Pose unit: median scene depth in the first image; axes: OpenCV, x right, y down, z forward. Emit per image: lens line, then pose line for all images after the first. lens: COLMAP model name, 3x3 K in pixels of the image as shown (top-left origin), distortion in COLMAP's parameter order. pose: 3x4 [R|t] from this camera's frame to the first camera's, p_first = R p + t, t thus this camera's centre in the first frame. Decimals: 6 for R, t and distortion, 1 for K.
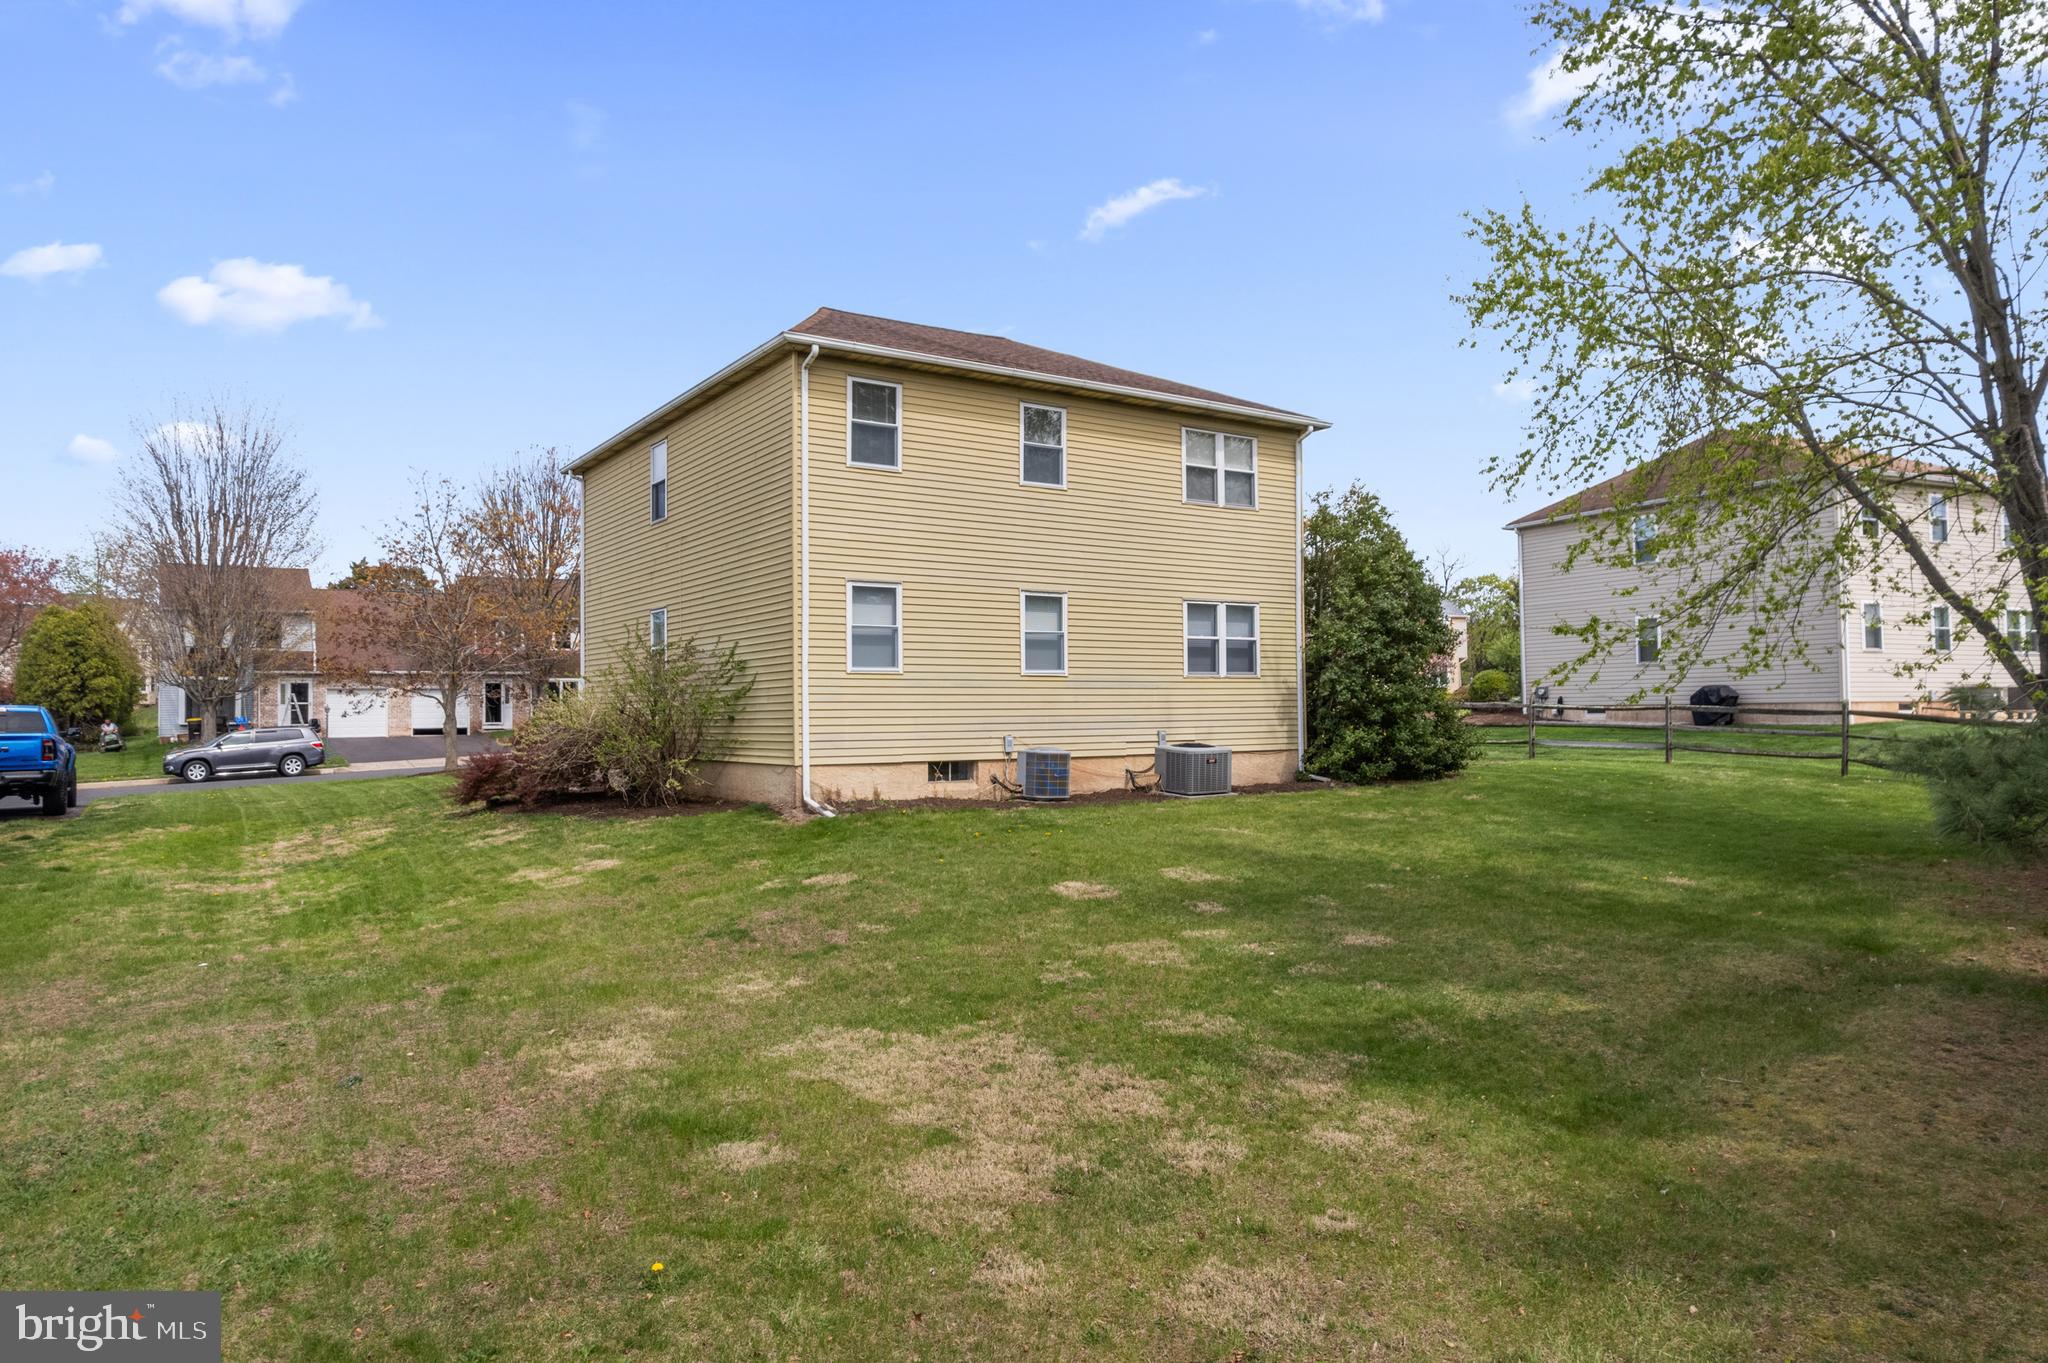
lens RADIAL K [[1306.4, 0, 1021.0], [0, 1306.4, 690.2], [0, 0, 1]] dist [-0.075653, 0.064115]
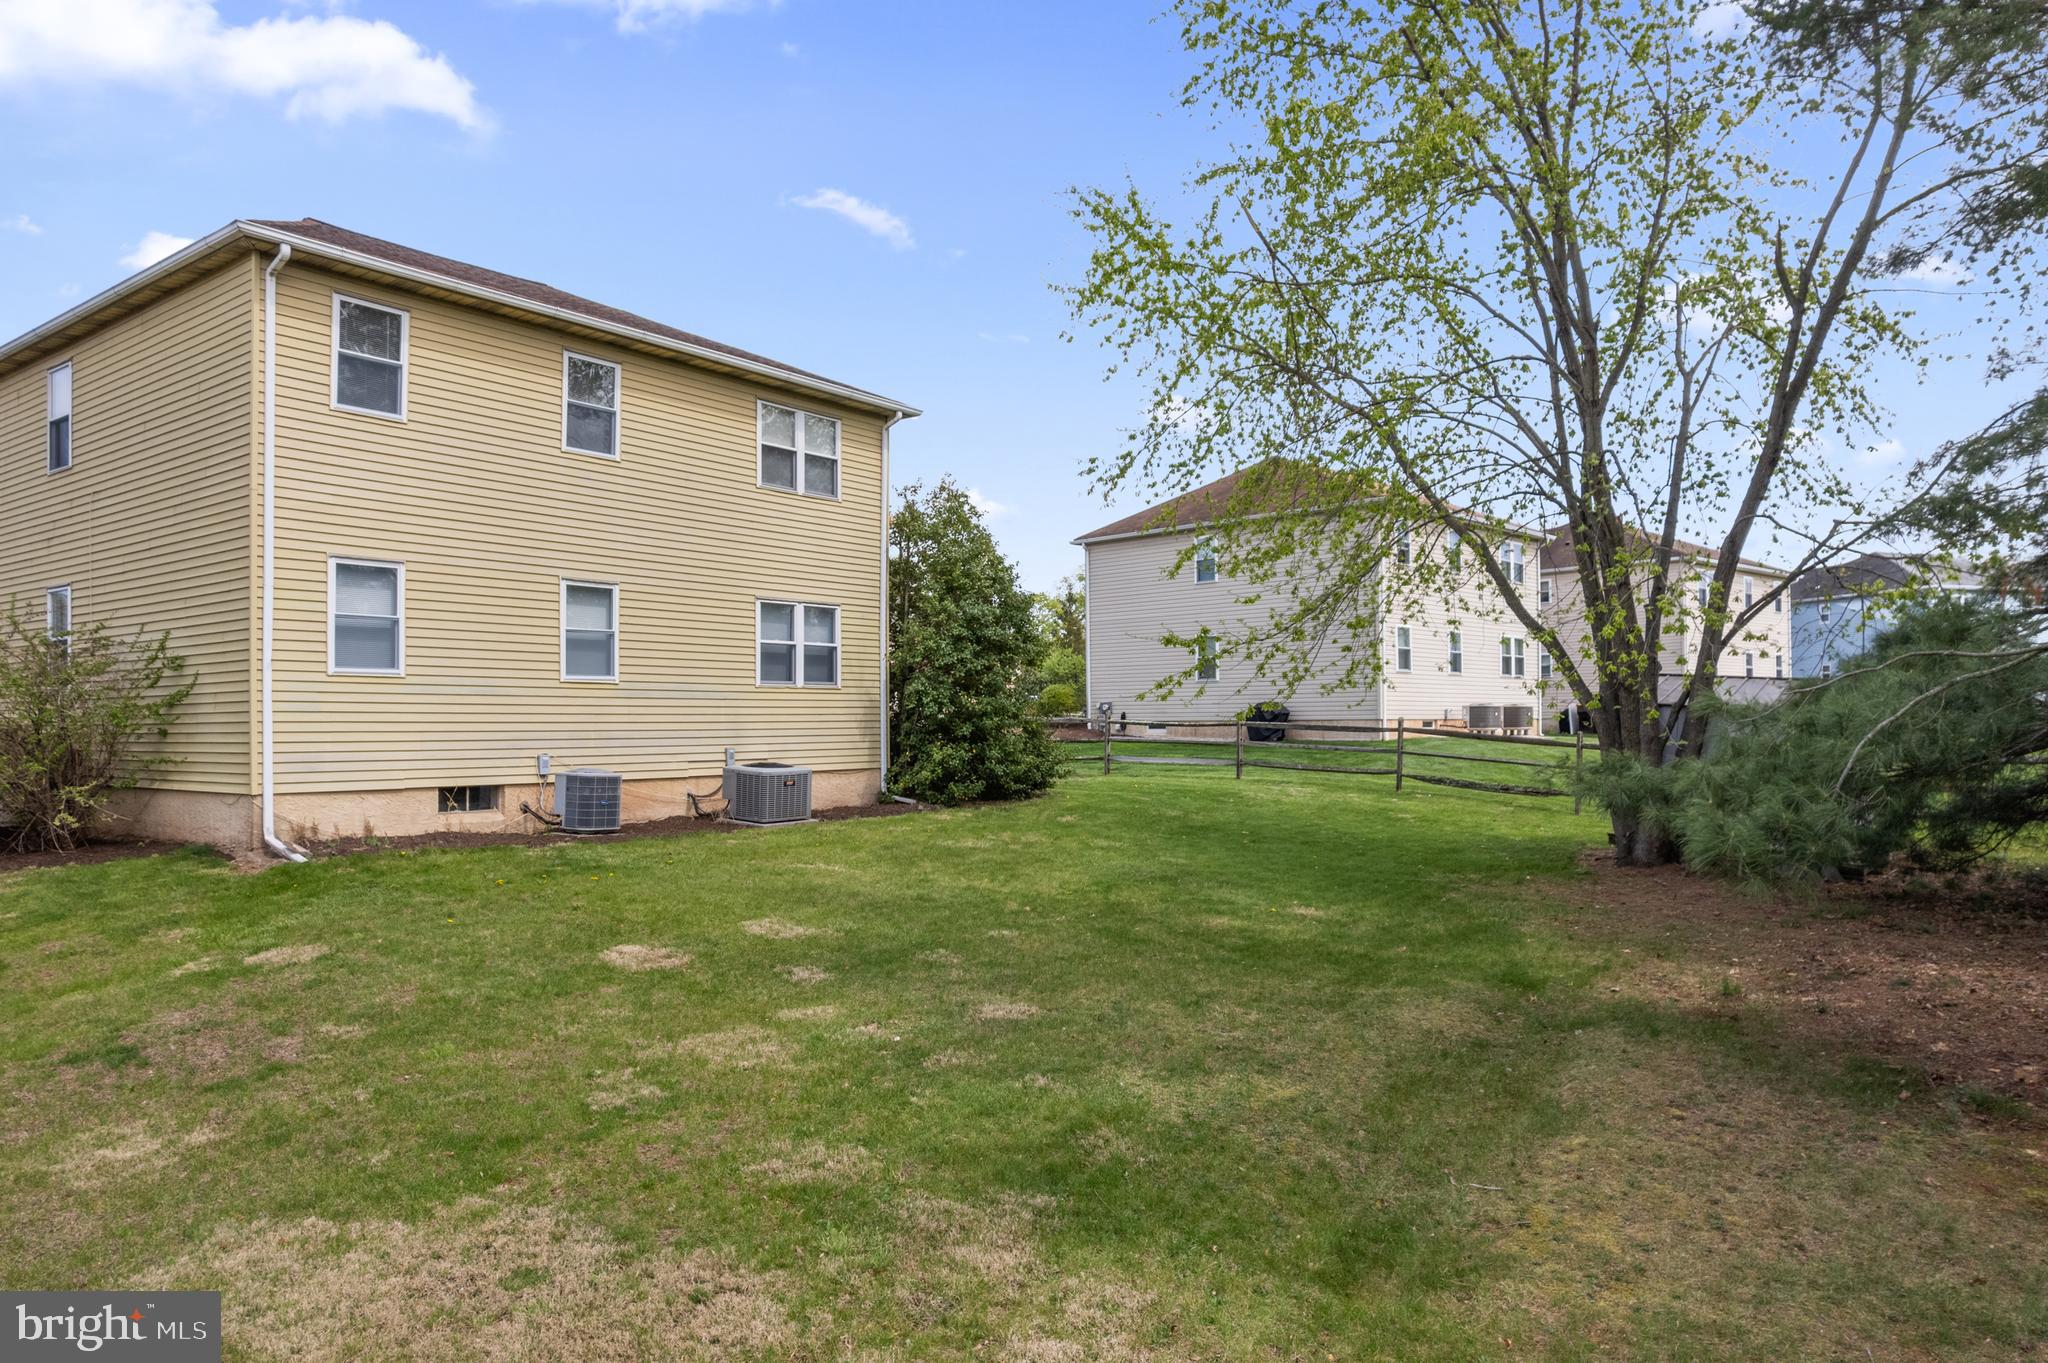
lens RADIAL K [[1321.9, 0, 1026.6], [0, 1321.9, 709.0], [0, 0, 1]] dist [-0.087023, 0.077702]
pose [[0.941749, 0.008533, 0.336207, -0.000642], [-0.010135, 0.999944, 0.003010, 0.000851], [-0.336163, -0.006242, 0.941783, 0.158914]]
